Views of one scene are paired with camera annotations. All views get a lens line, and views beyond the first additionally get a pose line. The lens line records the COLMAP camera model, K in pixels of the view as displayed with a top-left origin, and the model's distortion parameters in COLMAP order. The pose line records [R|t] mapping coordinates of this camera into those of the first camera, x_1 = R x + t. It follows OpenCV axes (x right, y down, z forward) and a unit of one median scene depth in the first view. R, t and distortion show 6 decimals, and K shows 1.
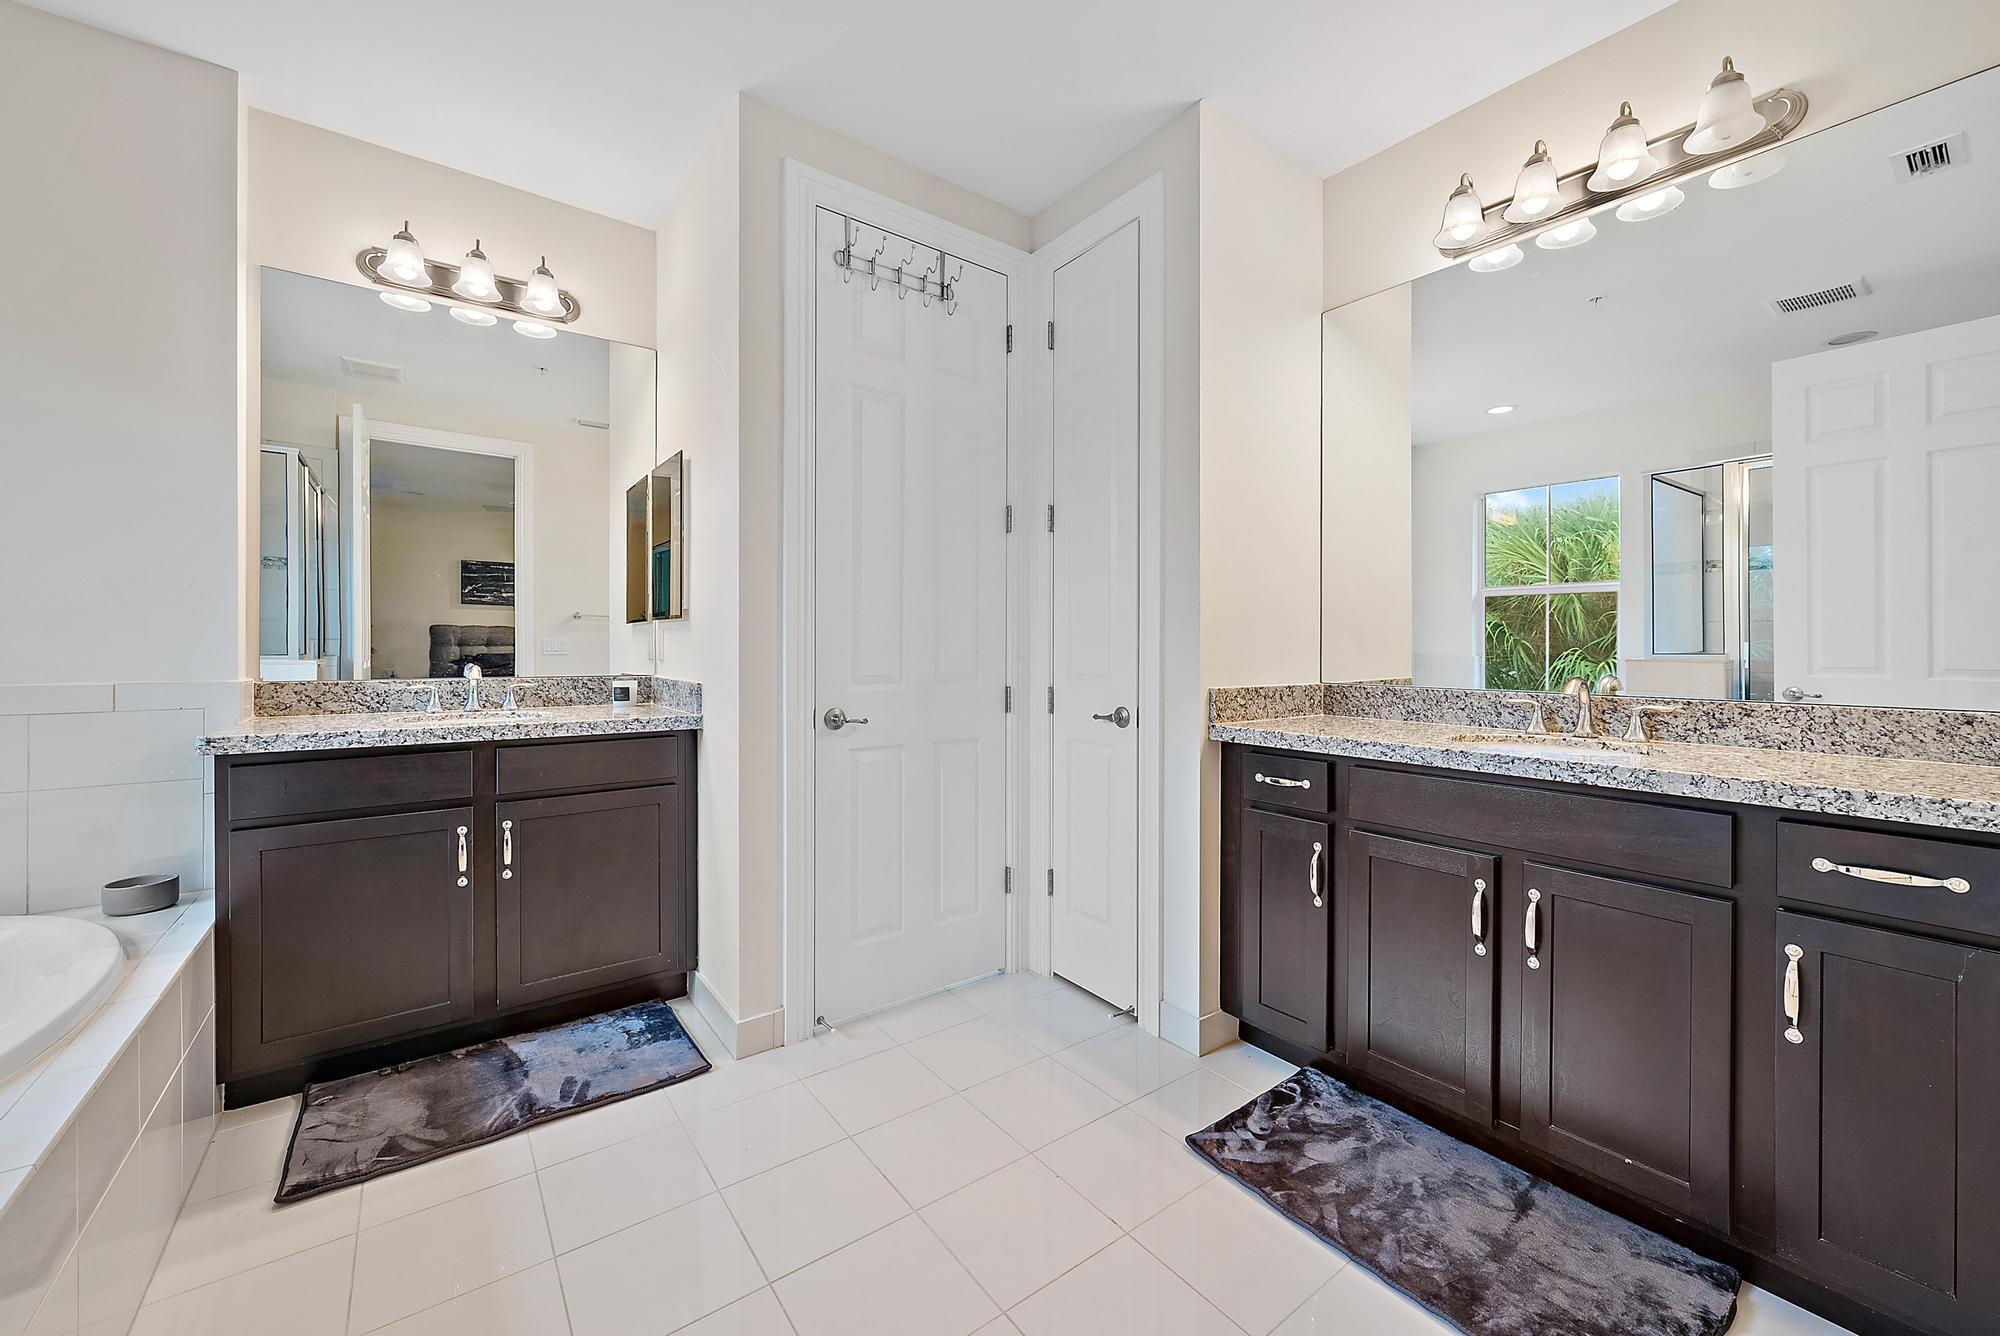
lens RADIAL K [[773.5, 0, 1000.0], [0, 773.5, 668.0], [0, 0, 1]] dist [0.034044, 0.000004]
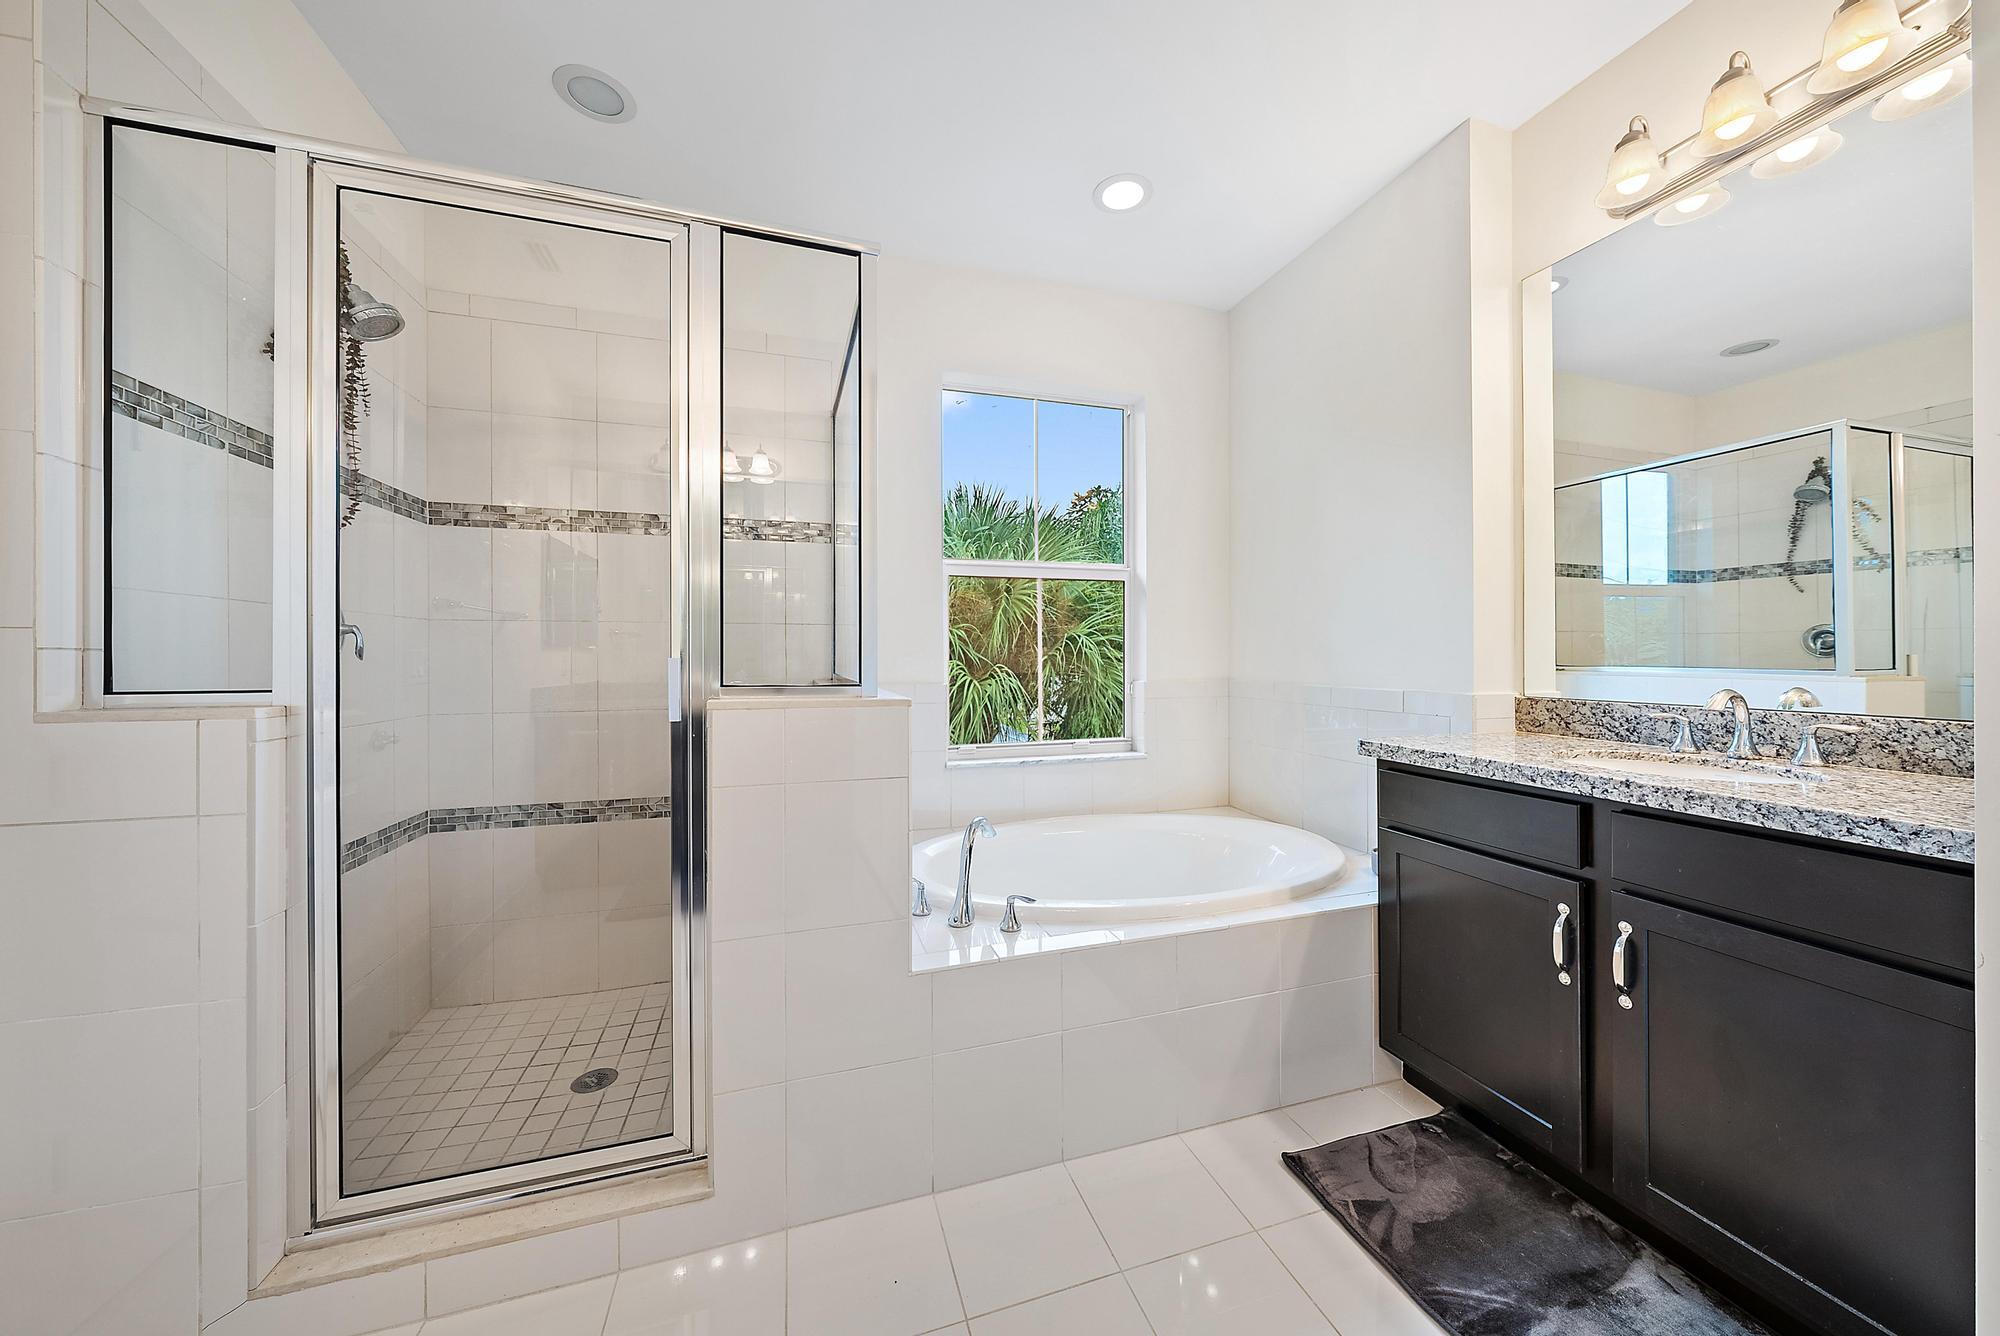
lens RADIAL K [[694.7, 0, 1004.1], [0, 694.7, 663.4], [0, 0, 1]] dist [-0.005081, 0.000458]
pose [[-0.315672, 0.009652, -0.948819, 0.097155], [-0.026295, 0.999475, 0.018915, -0.023437], [0.948504, 0.030920, -0.315253, 0.681729]]
